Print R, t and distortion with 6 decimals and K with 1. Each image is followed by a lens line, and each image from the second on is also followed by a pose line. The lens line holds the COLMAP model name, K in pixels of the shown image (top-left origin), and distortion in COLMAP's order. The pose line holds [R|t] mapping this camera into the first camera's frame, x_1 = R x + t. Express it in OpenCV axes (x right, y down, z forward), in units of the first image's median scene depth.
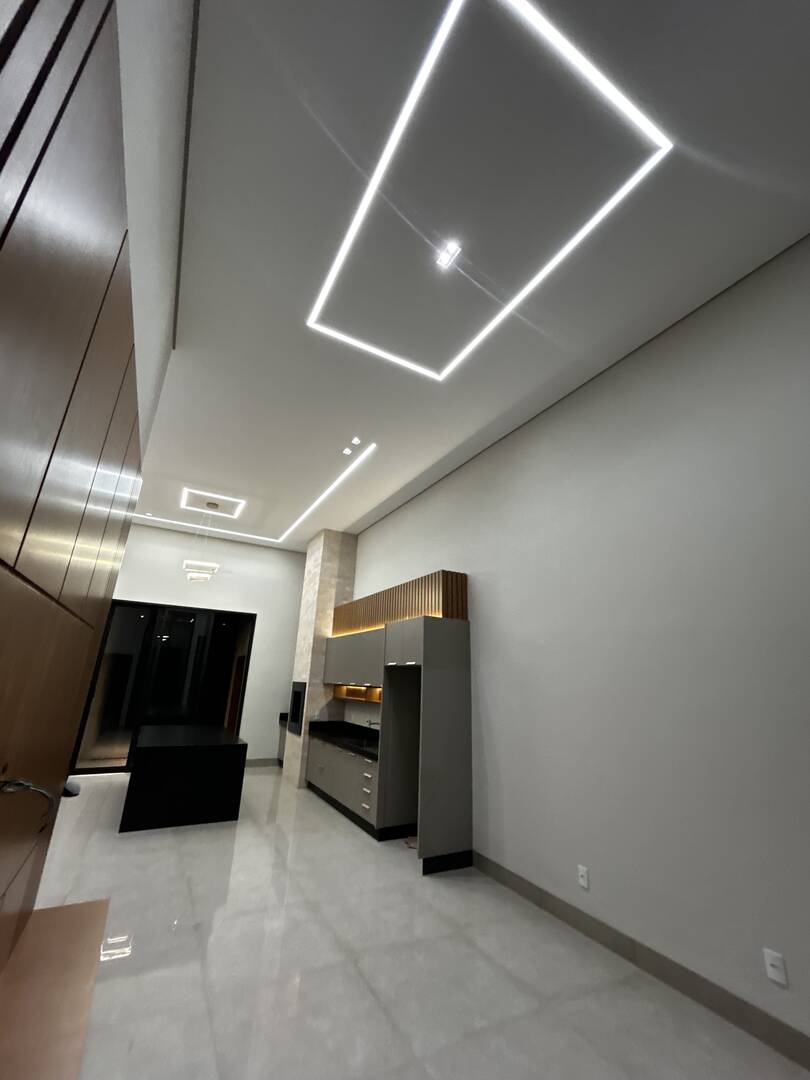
lens RADIAL K [[441.8, 0, 405.0], [0, 441.8, 540.0], [0, 0, 1]] dist [0.000725, 0.000068]
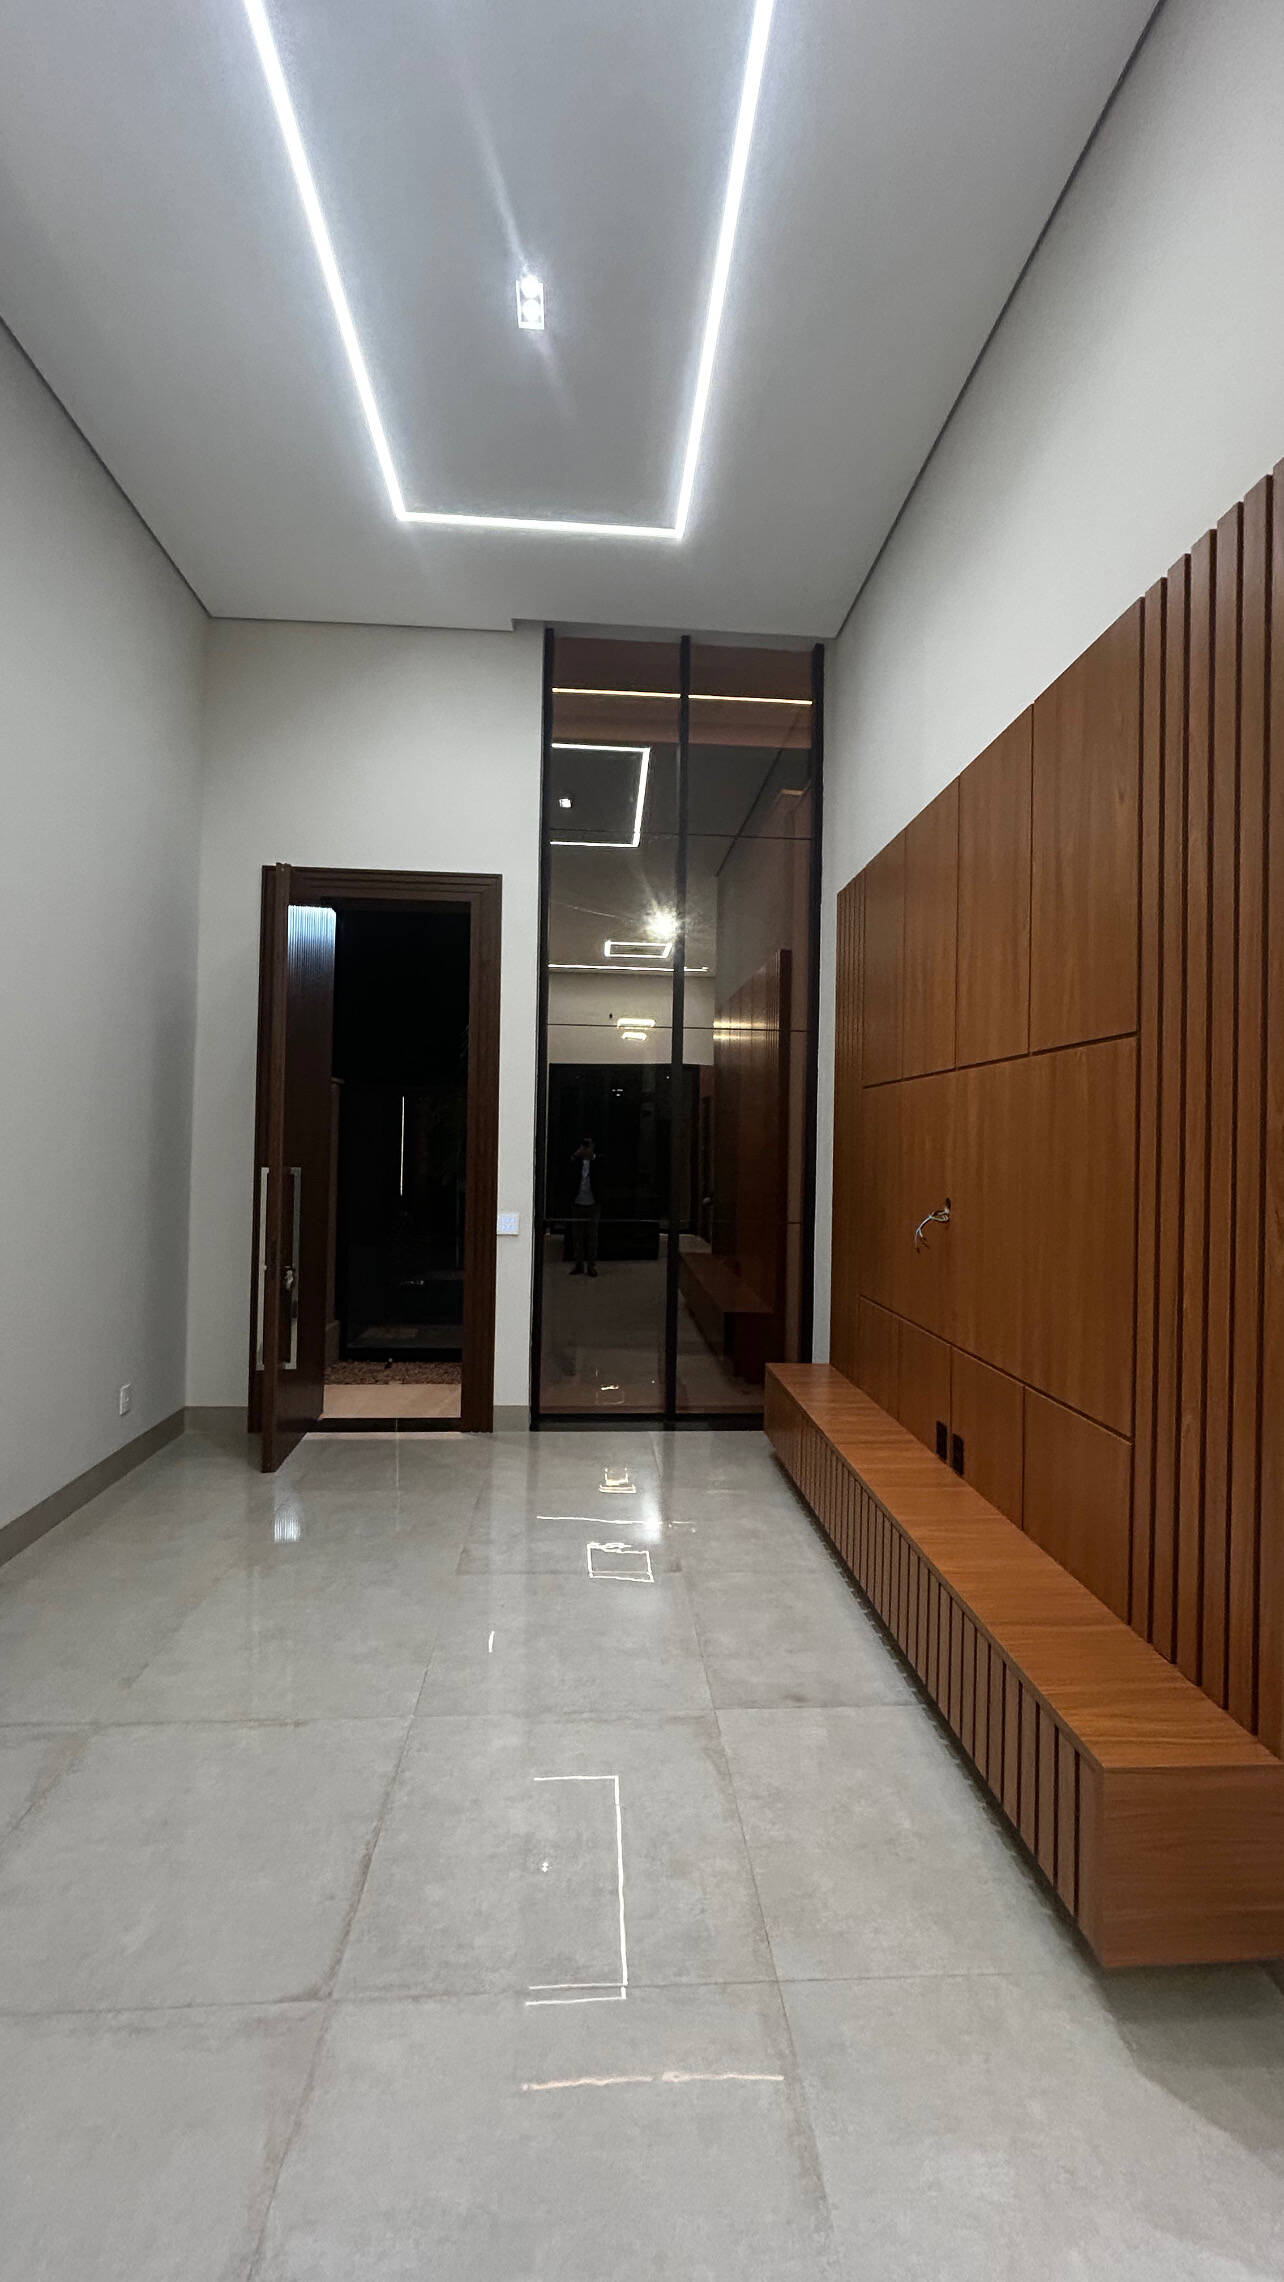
lens RADIAL K [[811.1, 0, 609.6], [0, 811.1, 1136.4], [0, 0, 1]] dist [0.000048, 0.000012]
pose [[-0.901426, -0.052226, 0.429772, -0.181789], [-0.183527, 0.945184, -0.270082, 0.198784], [-0.392108, -0.322333, -0.861599, 0.597081]]
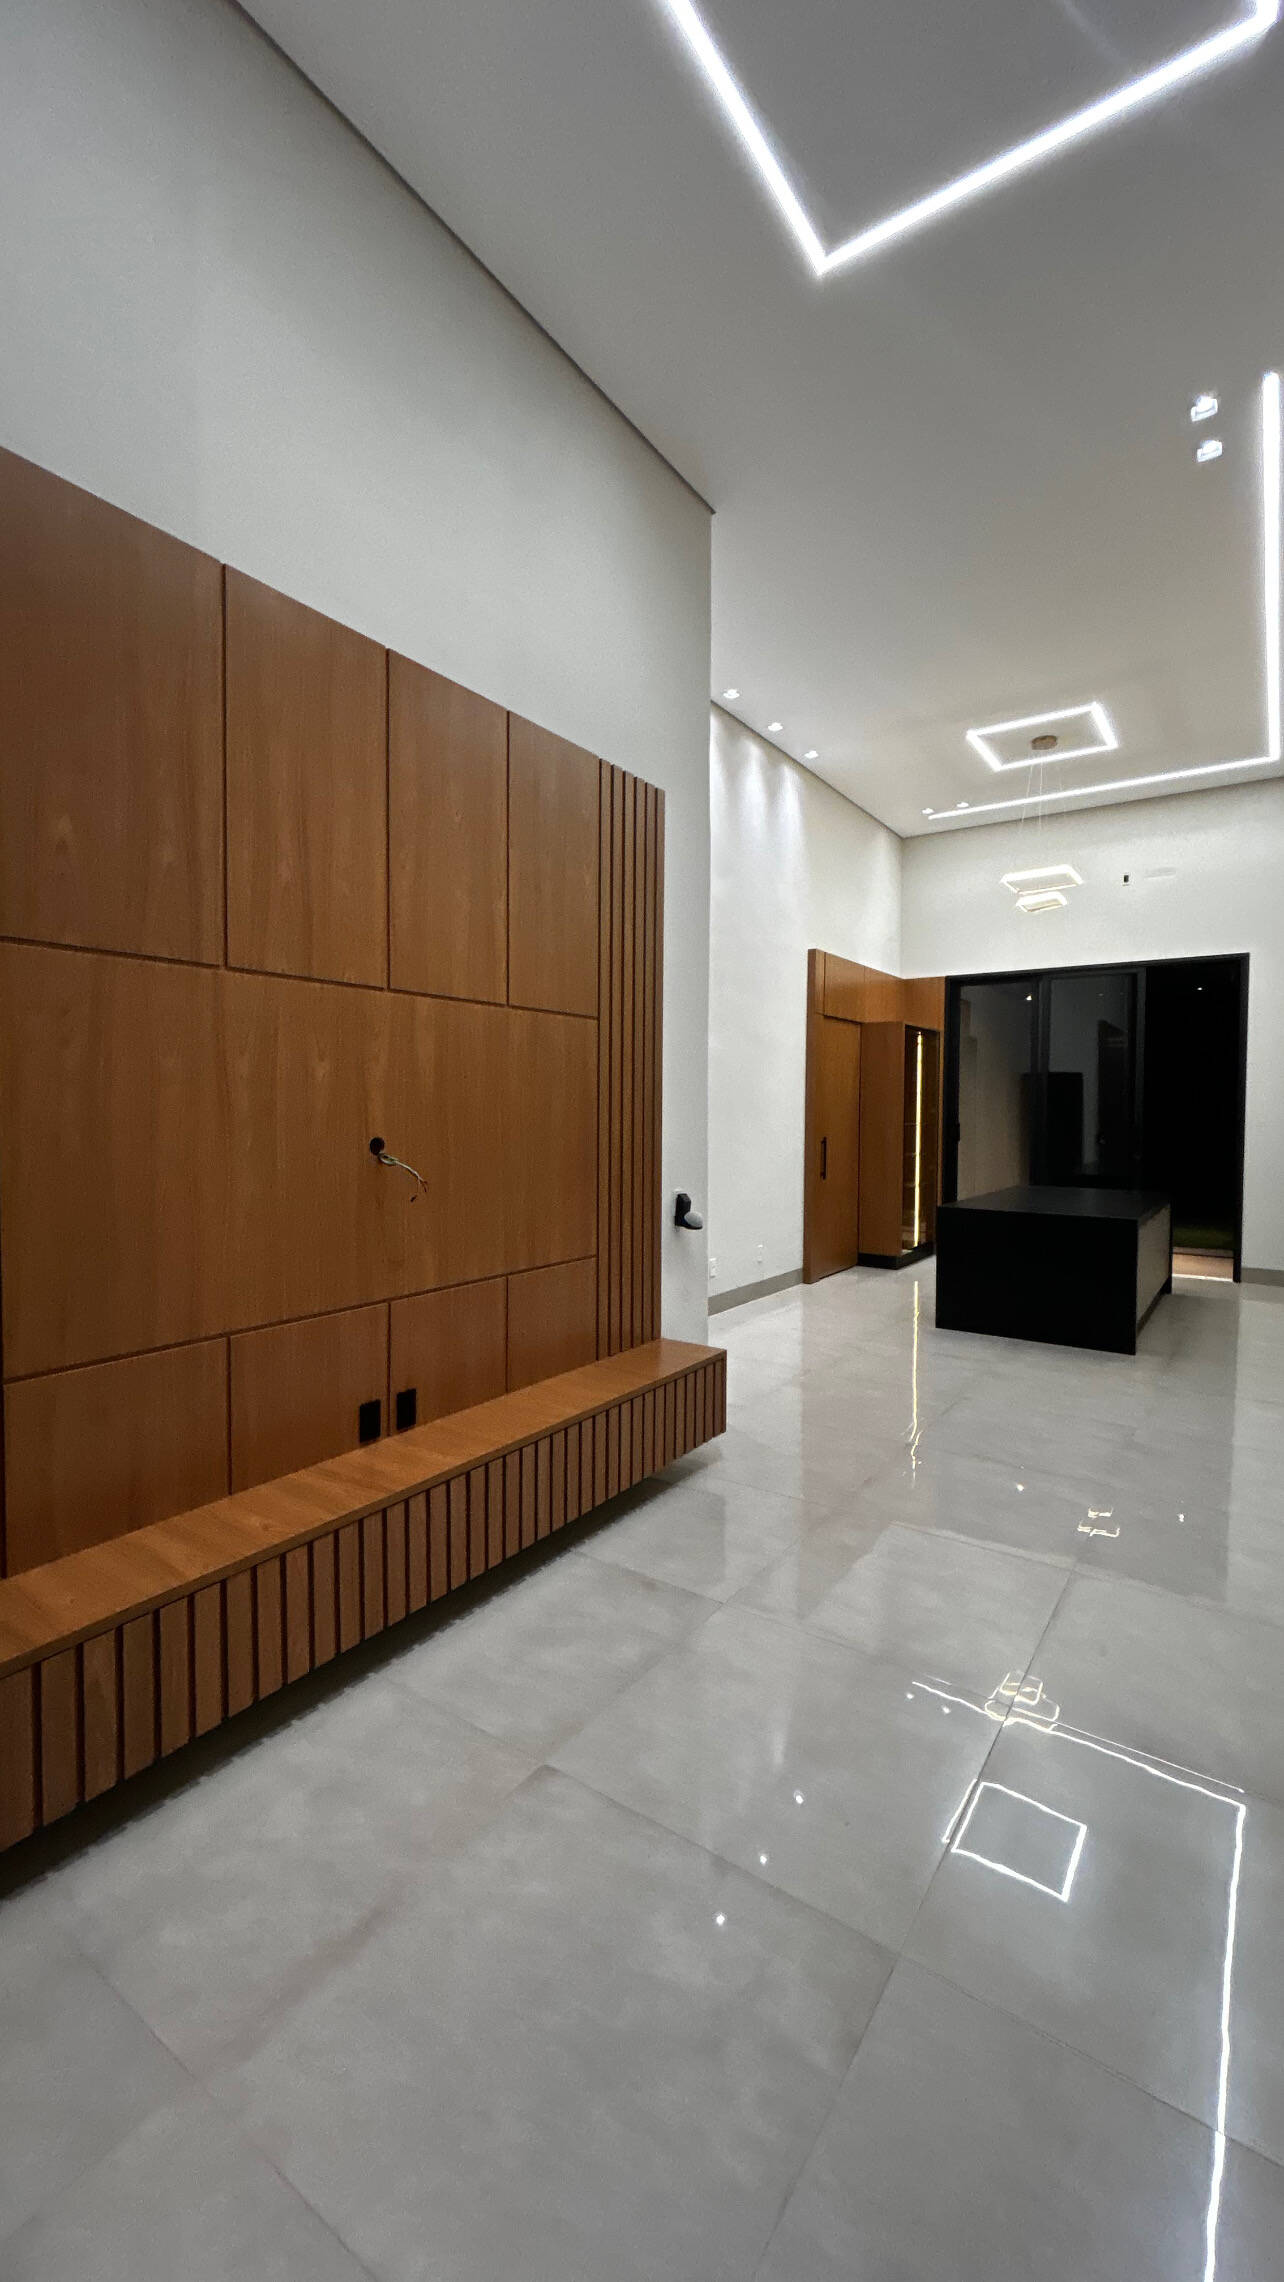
lens RADIAL K [[897.6, 0, 608.5], [0, 897.6, 1144.2], [0, 0, 1]] dist [0.000281, 0.000002]
pose [[0.409468, 0.010307, -0.912266, 0.234588], [0.281490, 0.949723, 0.137076, 0.062722], [0.867813, -0.312922, 0.385980, 0.108757]]
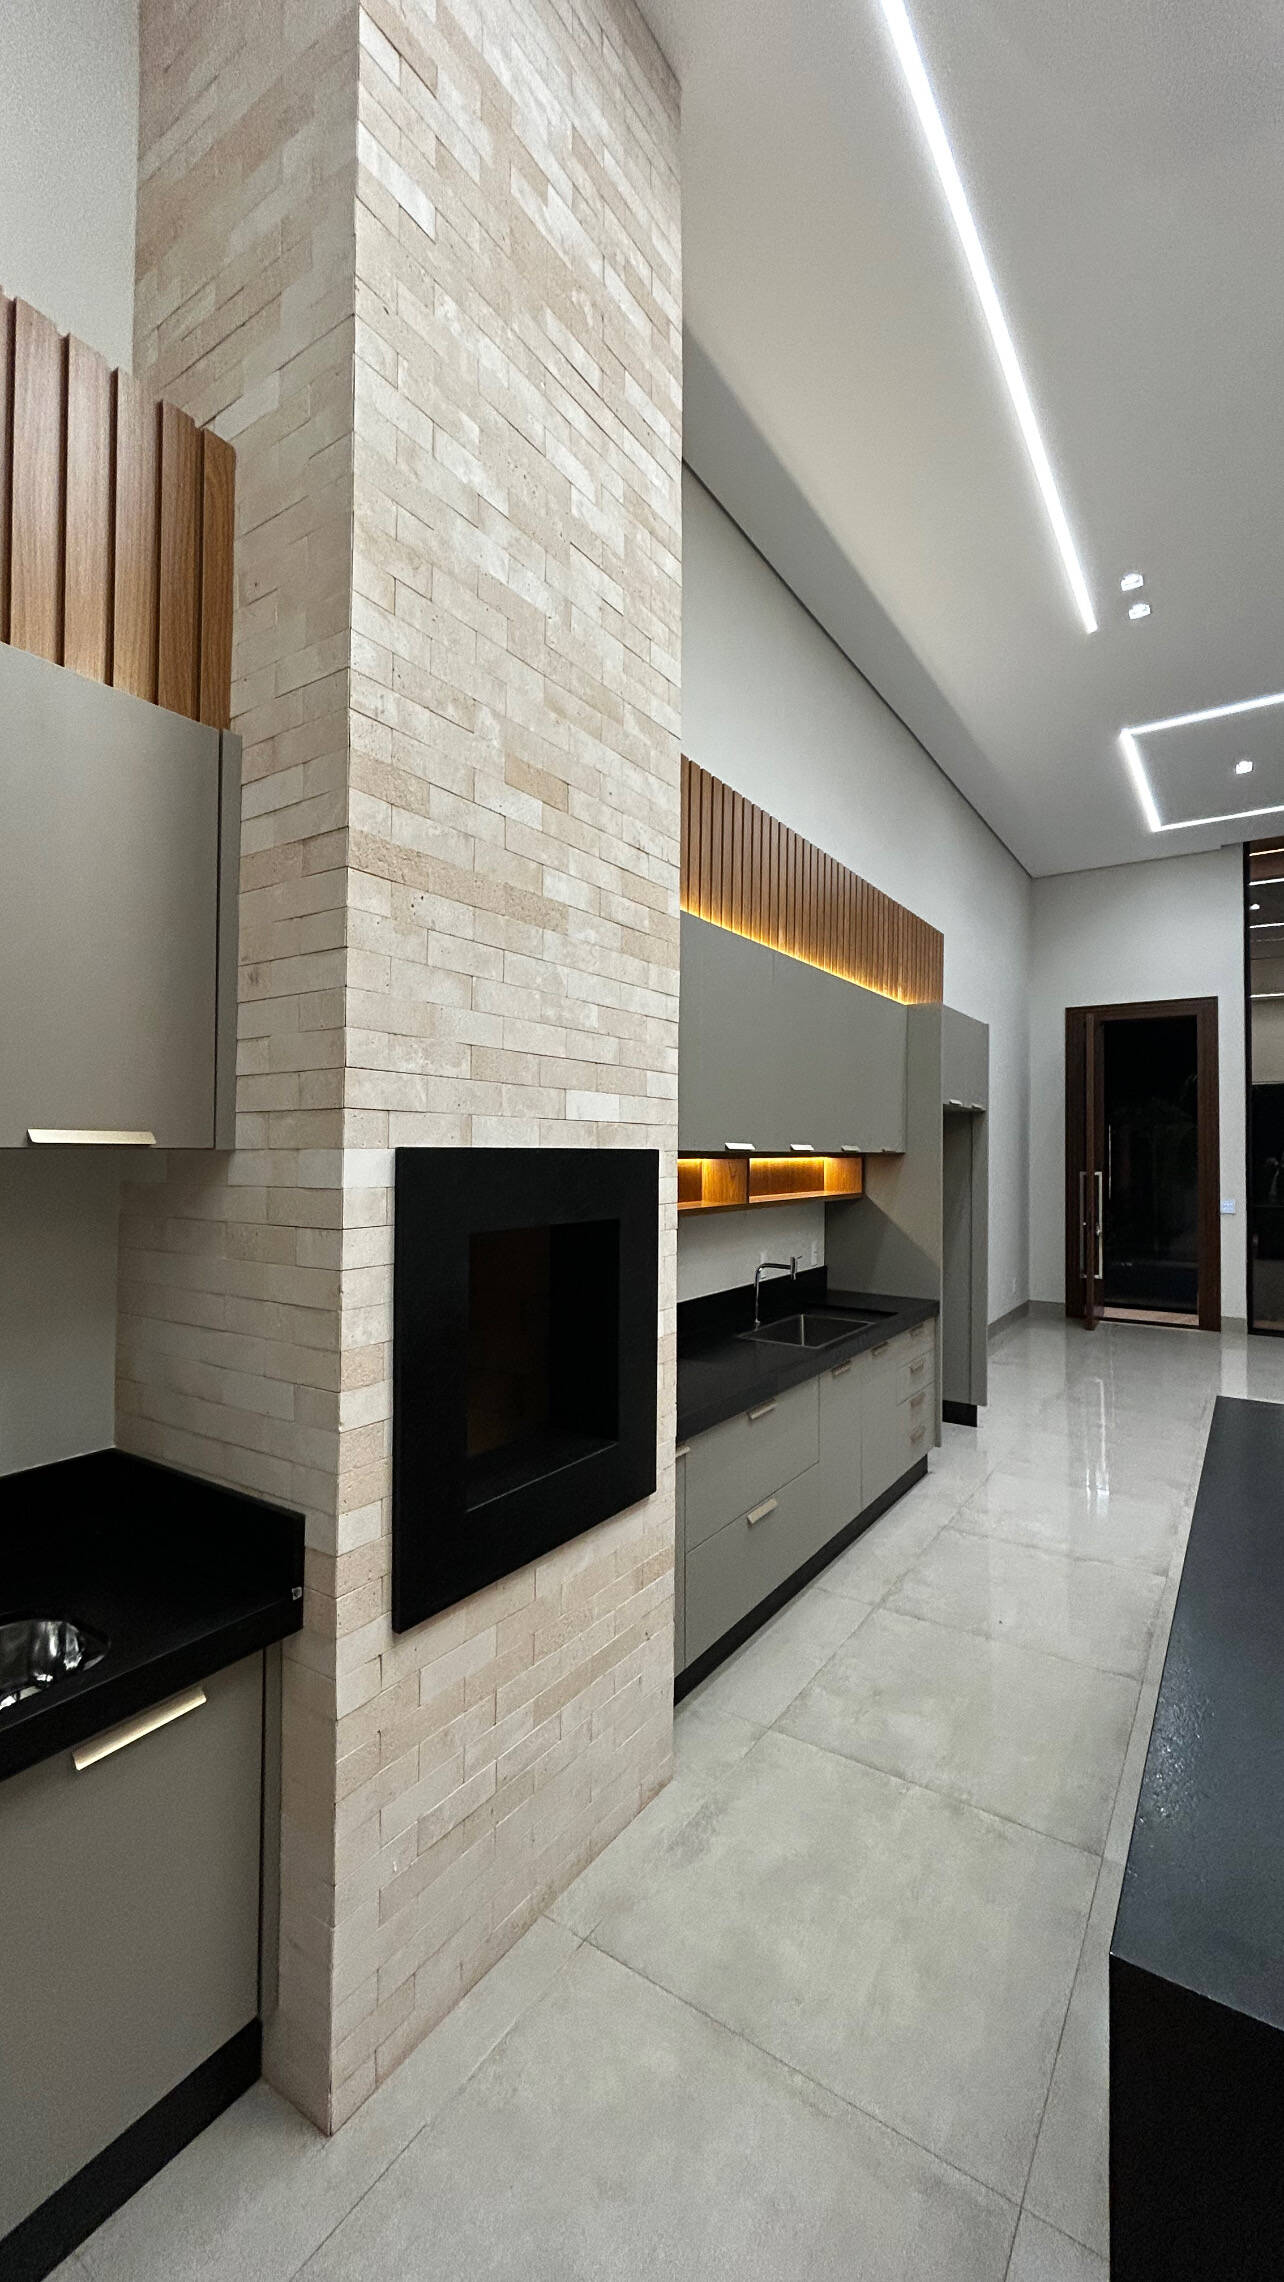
lens RADIAL K [[922.3, 0, 642.0], [0, 922.3, 1141.0], [0, 0, 1]] dist [-0.000906, -0.000017]
pose [[-0.456480, -0.029984, 0.889228, -0.488449], [-0.293141, 0.948698, -0.118493, 0.356535], [-0.840056, -0.314759, -0.441851, 1.136951]]
